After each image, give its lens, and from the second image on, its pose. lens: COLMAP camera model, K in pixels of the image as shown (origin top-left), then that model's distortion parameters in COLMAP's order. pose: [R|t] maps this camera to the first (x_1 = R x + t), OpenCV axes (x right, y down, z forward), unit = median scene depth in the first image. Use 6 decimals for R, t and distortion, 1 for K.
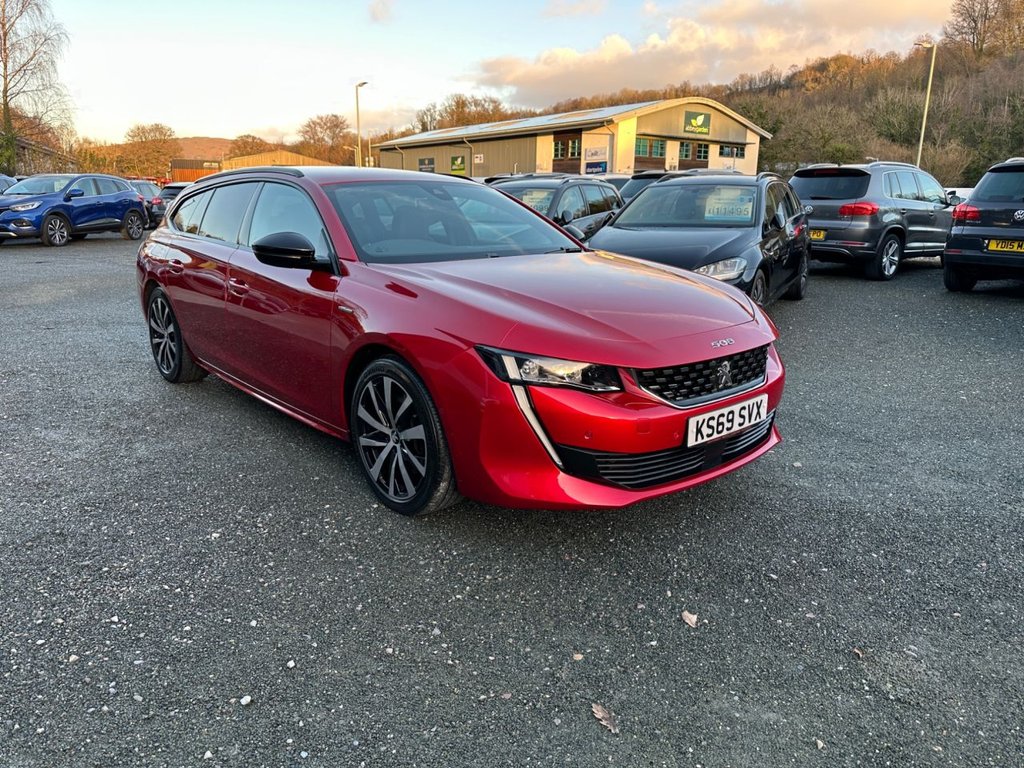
lens RADIAL K [[723.5, 0, 508.4], [0, 723.5, 393.1], [0, 0, 1]] dist [0.042433, -0.043937]
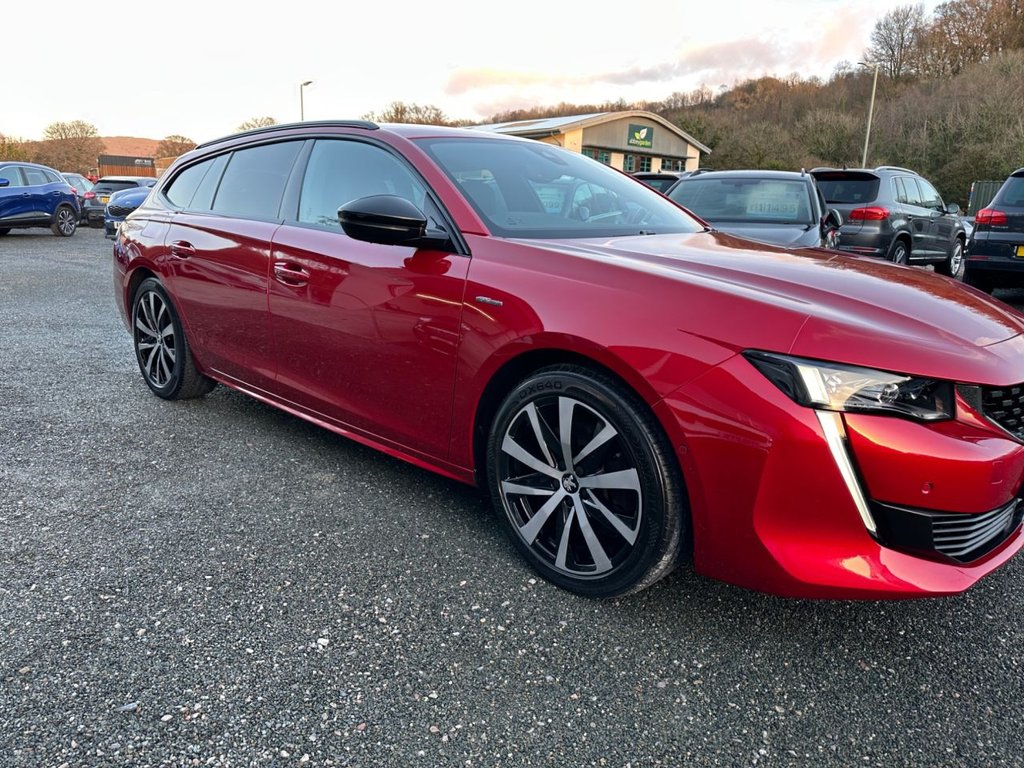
lens RADIAL K [[723.5, 0, 513.3], [0, 723.5, 386.1], [0, 0, 1]] dist [0.042433, -0.043937]
pose [[0.995651, -0.001258, 0.093157, -0.160908], [0.003276, 0.999763, -0.021504, -0.010440], [-0.093108, 0.021716, 0.995419, 0.181559]]
